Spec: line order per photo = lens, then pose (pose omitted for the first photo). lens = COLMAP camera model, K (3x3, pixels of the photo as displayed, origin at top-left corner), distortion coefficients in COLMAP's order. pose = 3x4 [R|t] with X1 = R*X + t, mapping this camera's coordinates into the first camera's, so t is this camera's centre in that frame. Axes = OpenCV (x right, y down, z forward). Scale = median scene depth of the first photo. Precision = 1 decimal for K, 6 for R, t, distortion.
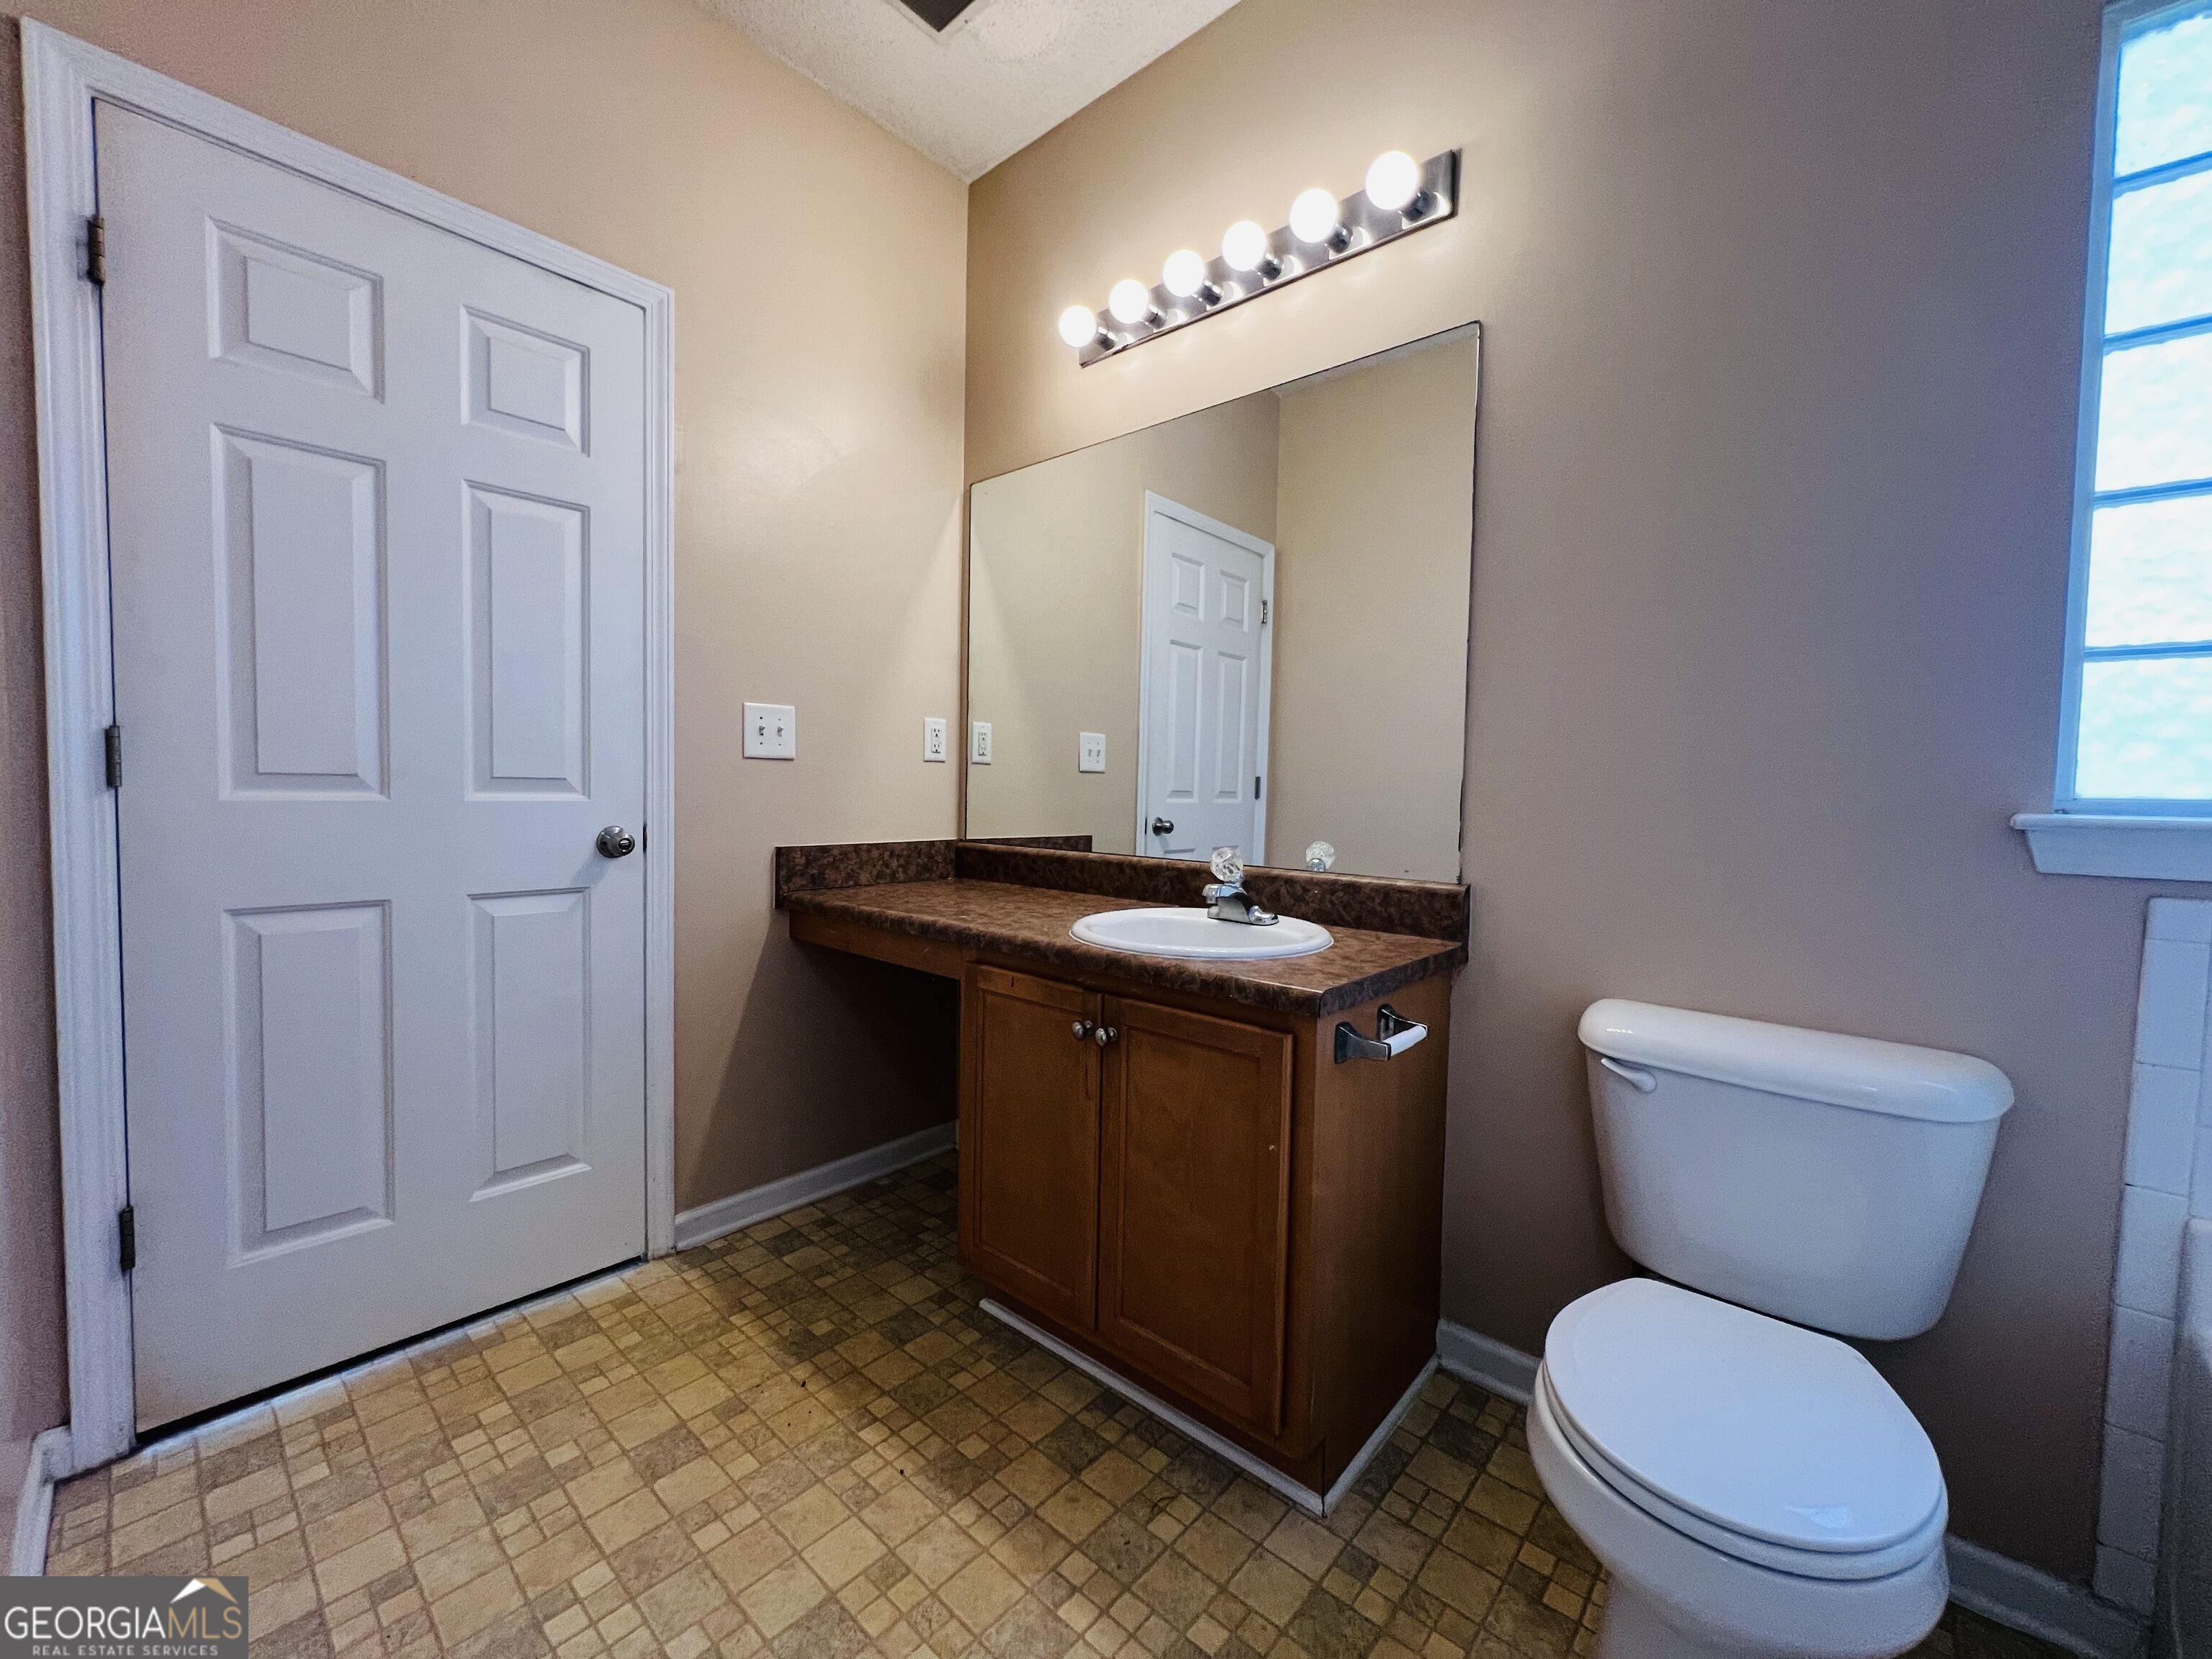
lens RADIAL K [[904.1, 0, 1104.7], [0, 904.1, 821.9], [0, 0, 1]] dist [-0.002935, 0.000453]
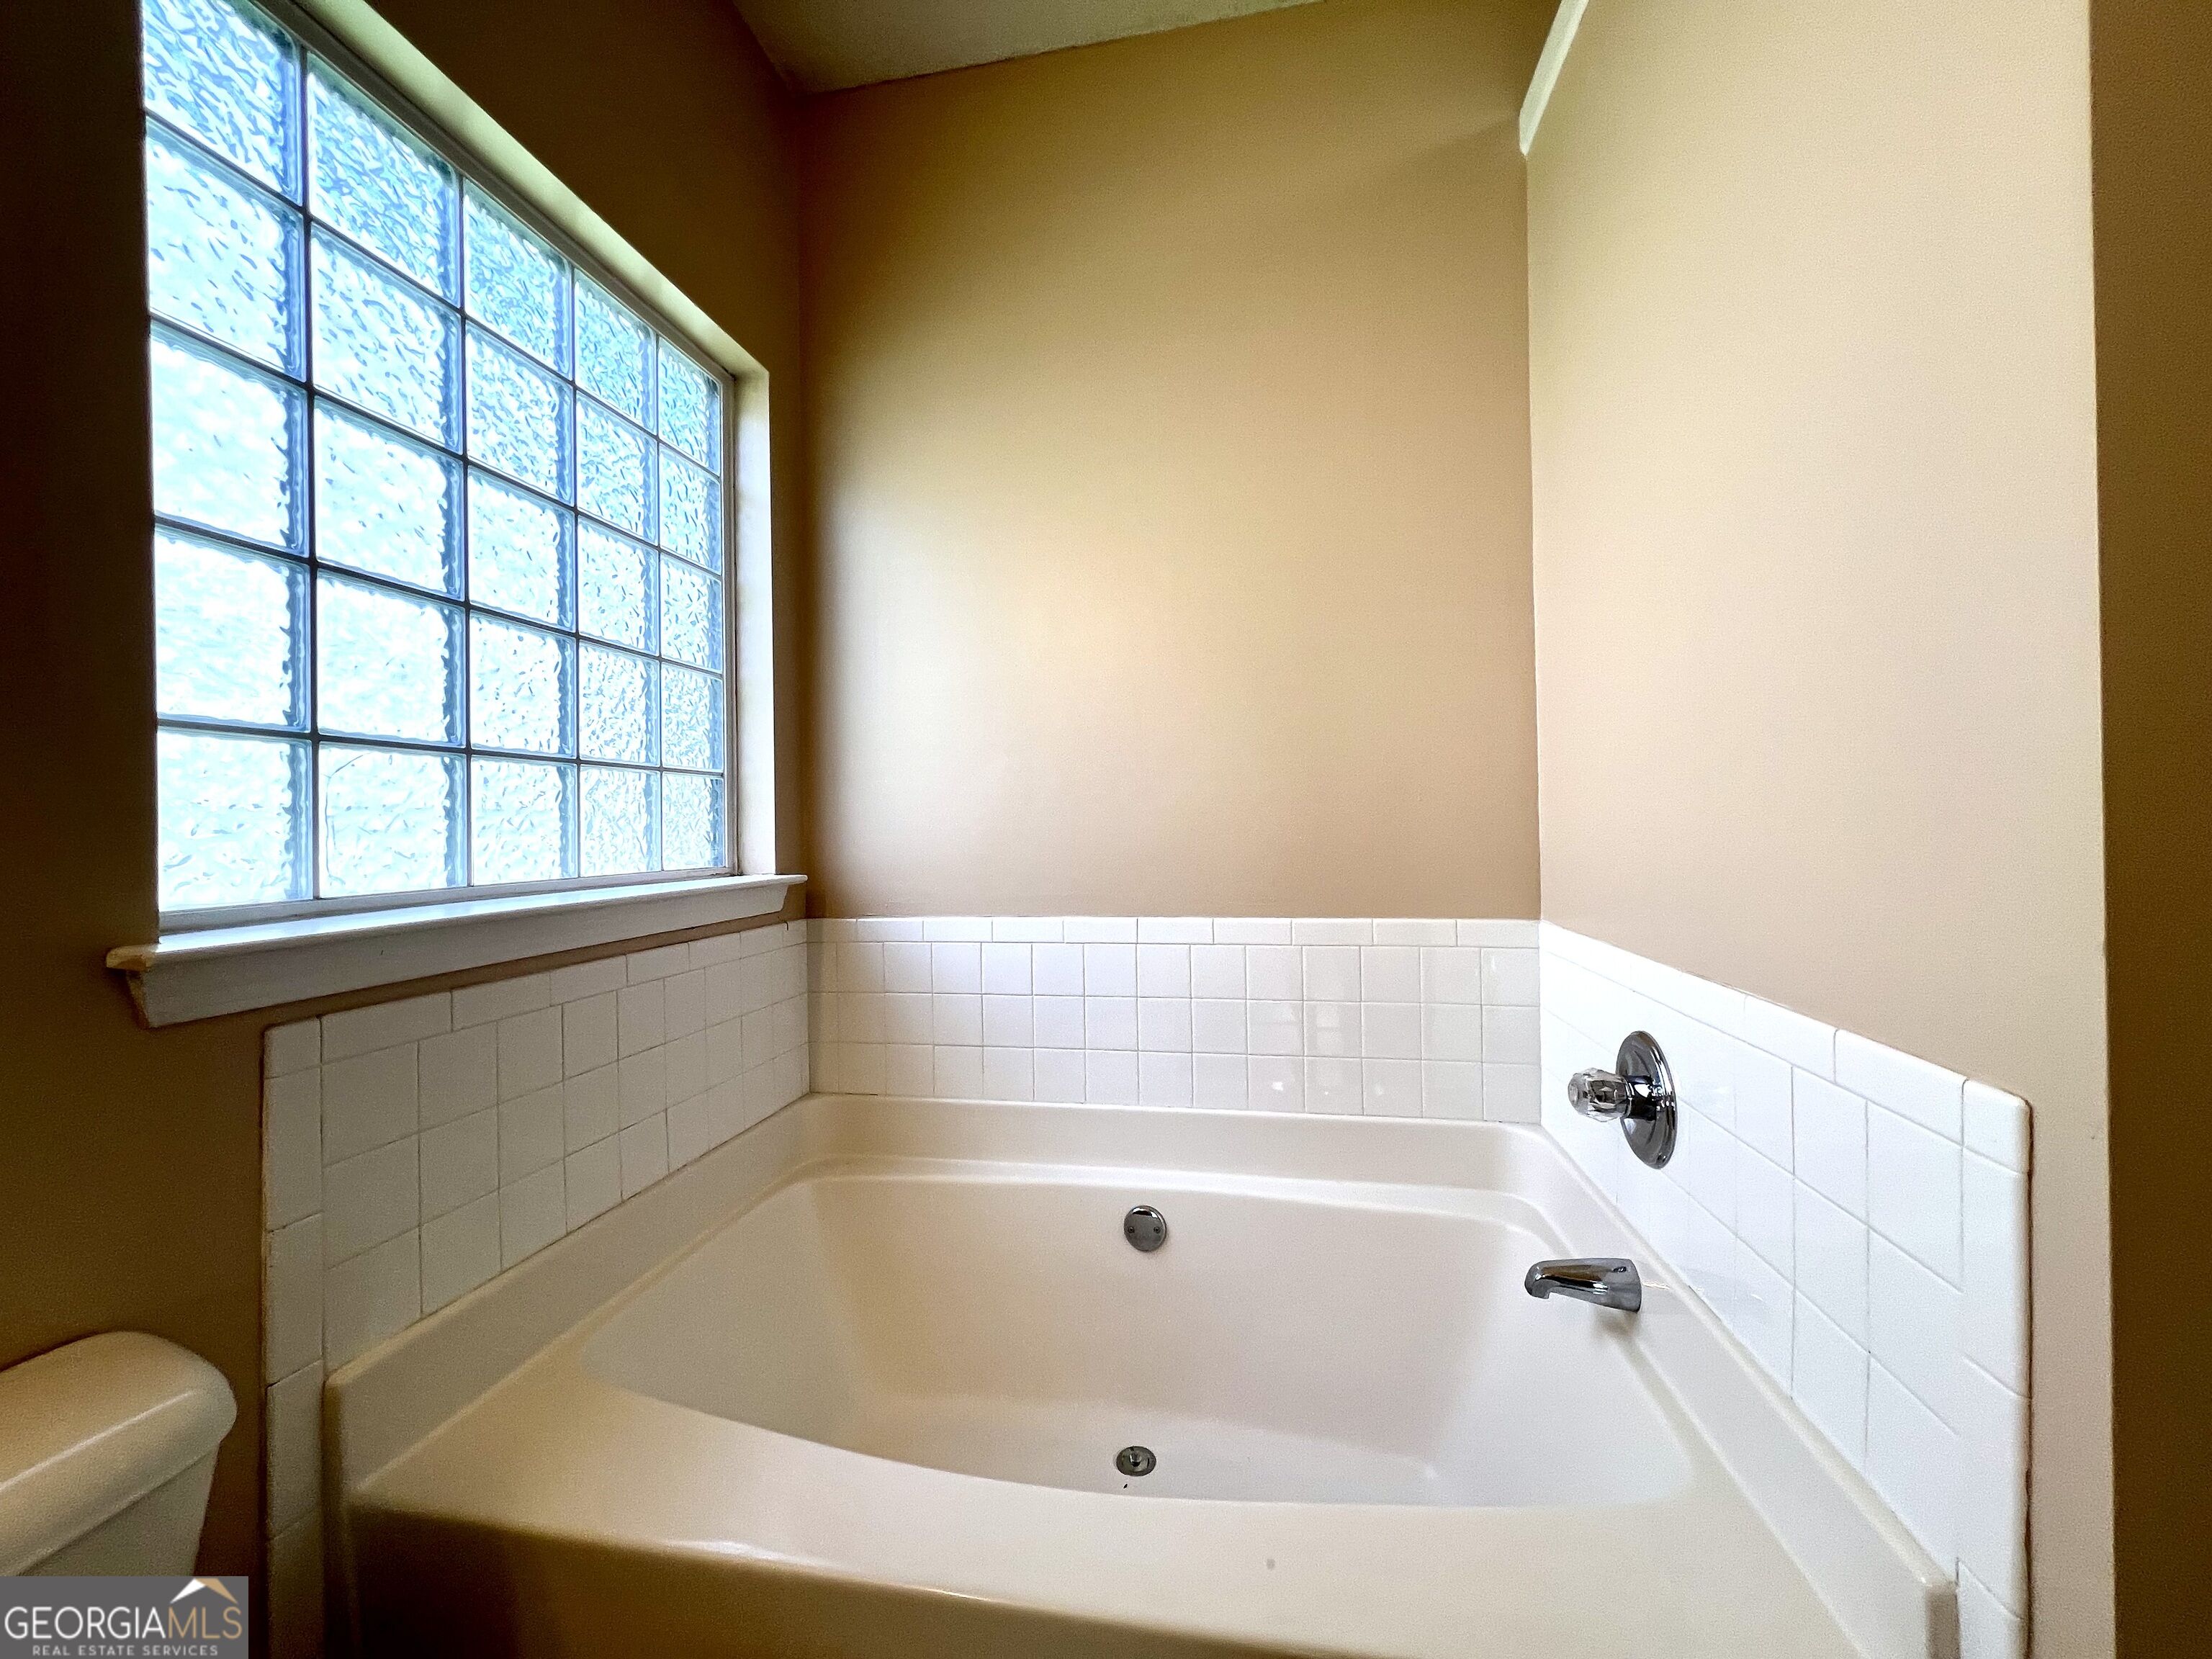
lens RADIAL K [[904.1, 0, 1104.7], [0, 904.1, 821.9], [0, 0, 1]] dist [-0.002935, 0.000453]
pose [[-0.530056, -0.008185, 0.847923, 0.046670], [0.041268, 0.998519, 0.035437, -0.085660], [-0.846958, 0.053776, -0.528934, 0.647890]]
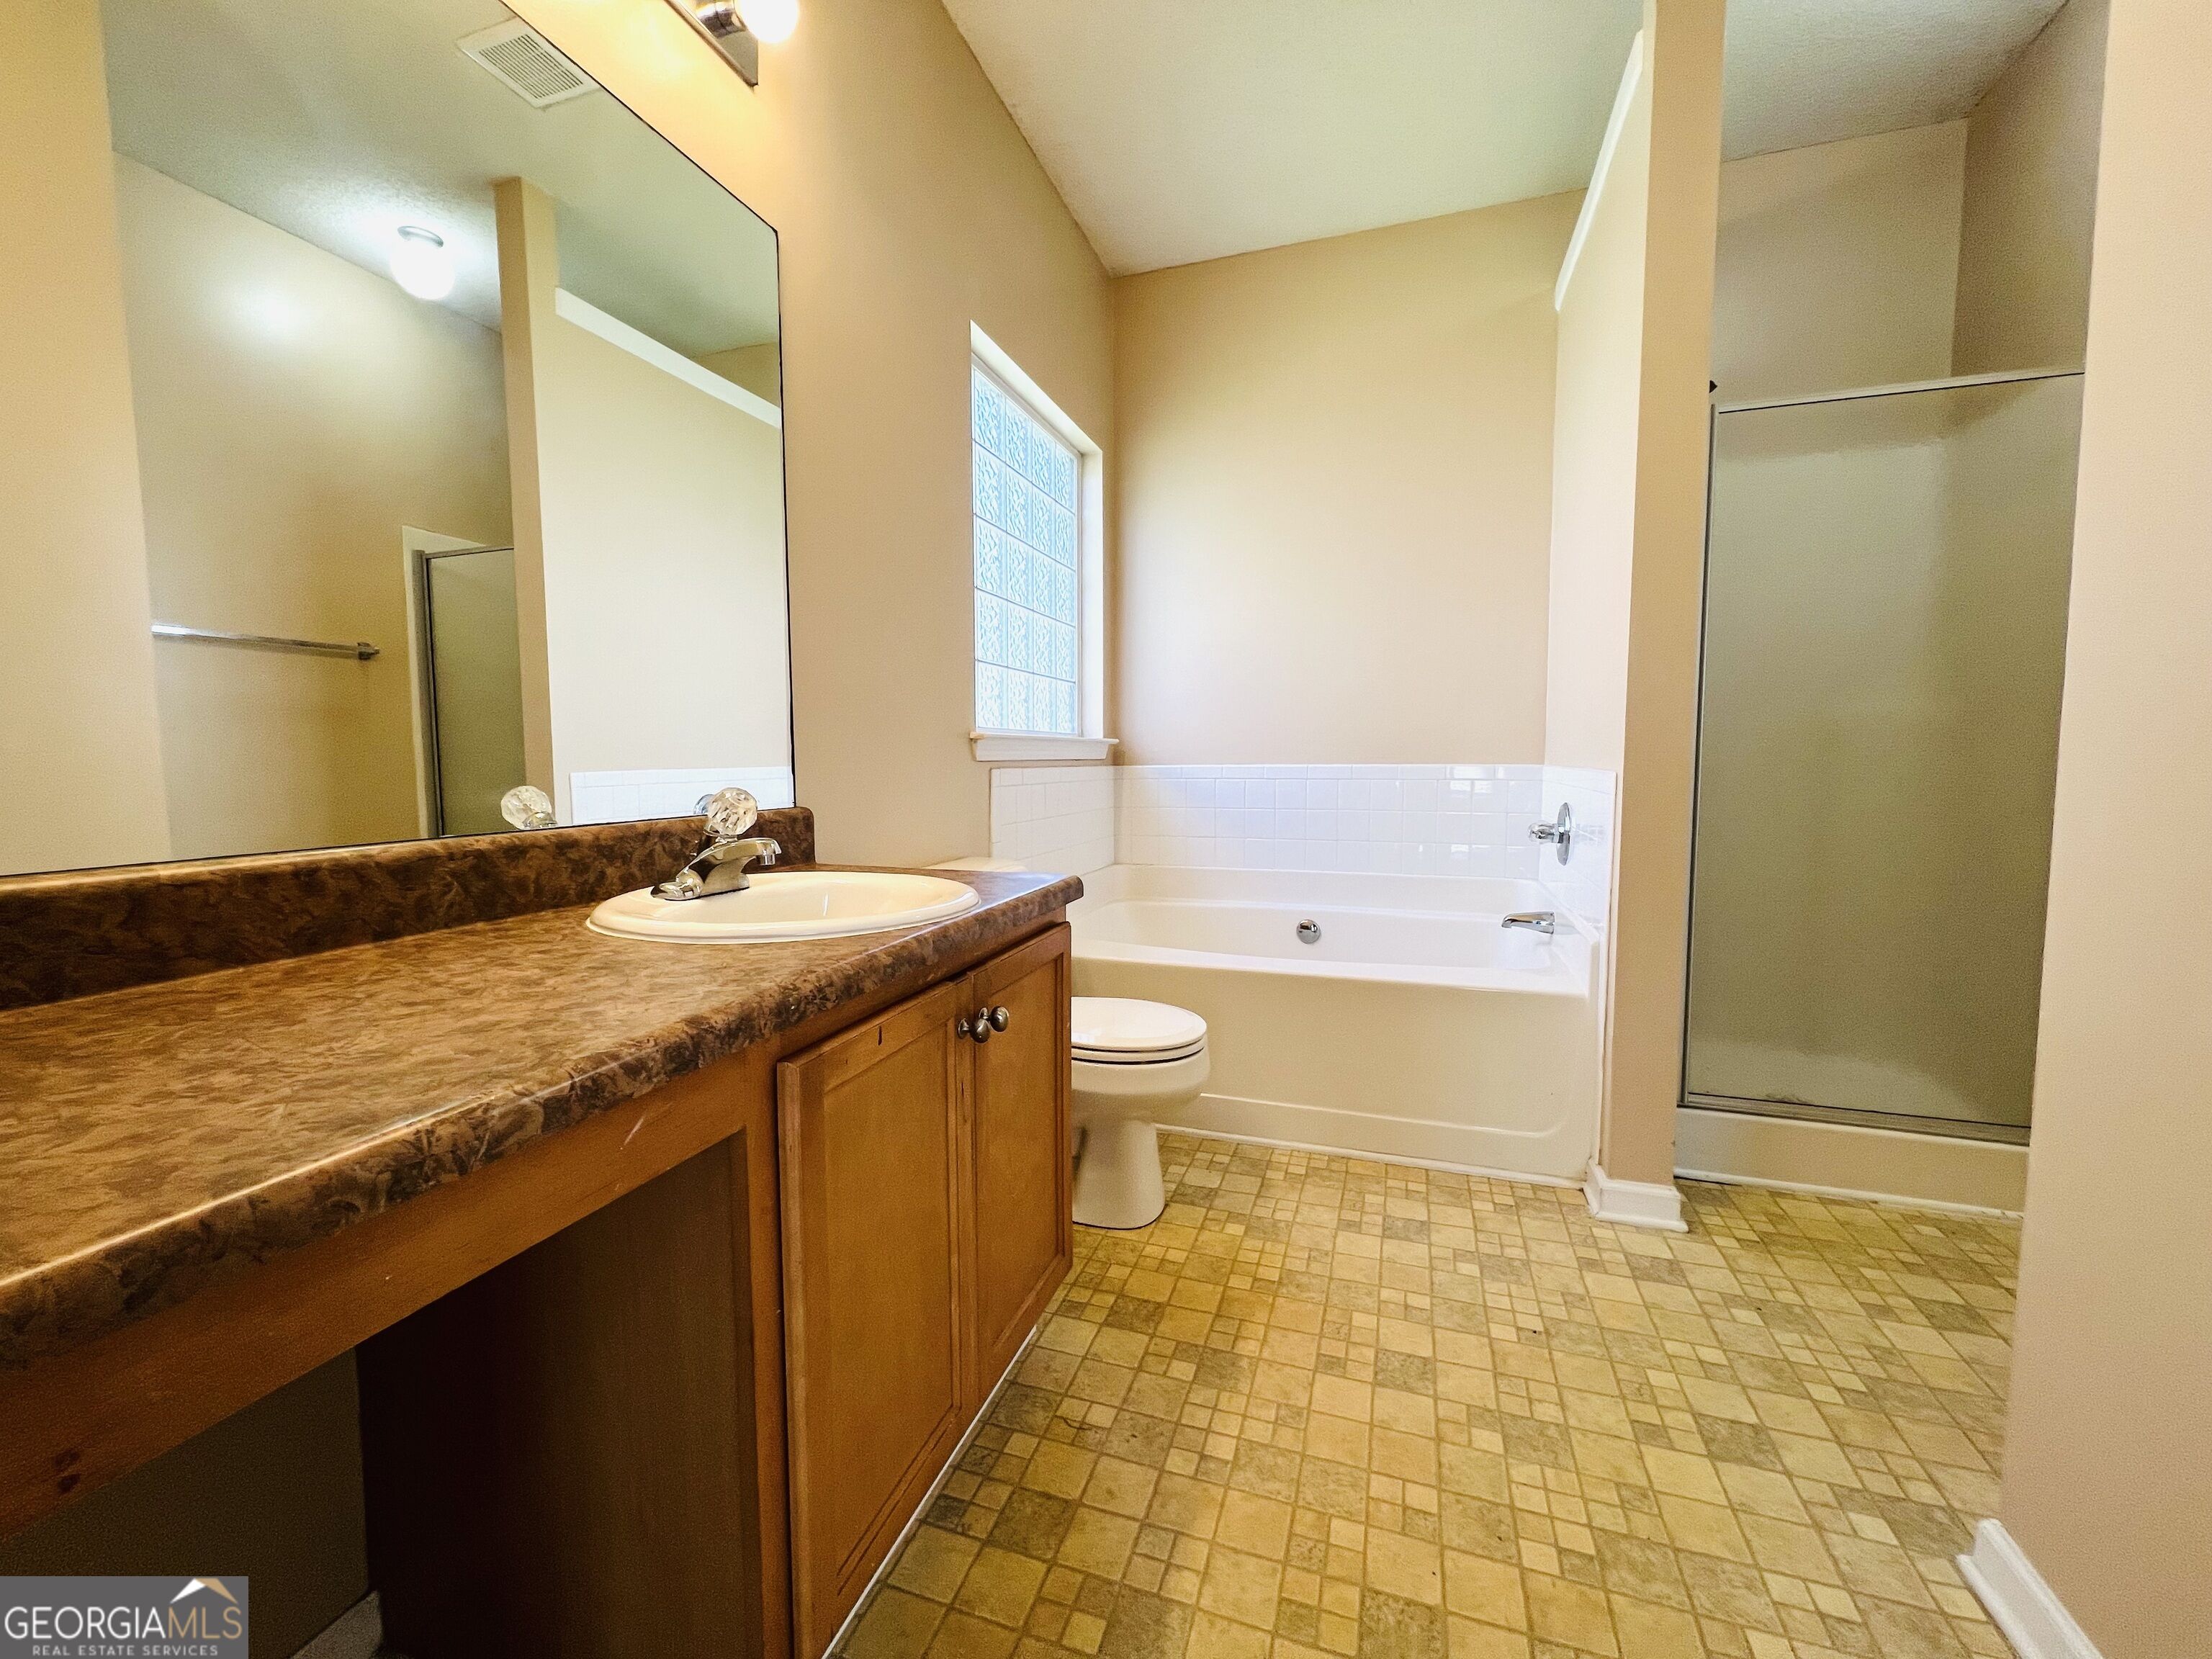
lens RADIAL K [[887.5, 0, 1097.5], [0, 887.5, 827.4], [0, 0, 1]] dist [-0.002120, -0.000534]
pose [[-0.389631, -0.092256, 0.916339, -0.806473], [0.035509, 0.992725, 0.115045, -0.012104], [-0.920286, 0.077363, -0.383520, 1.342311]]
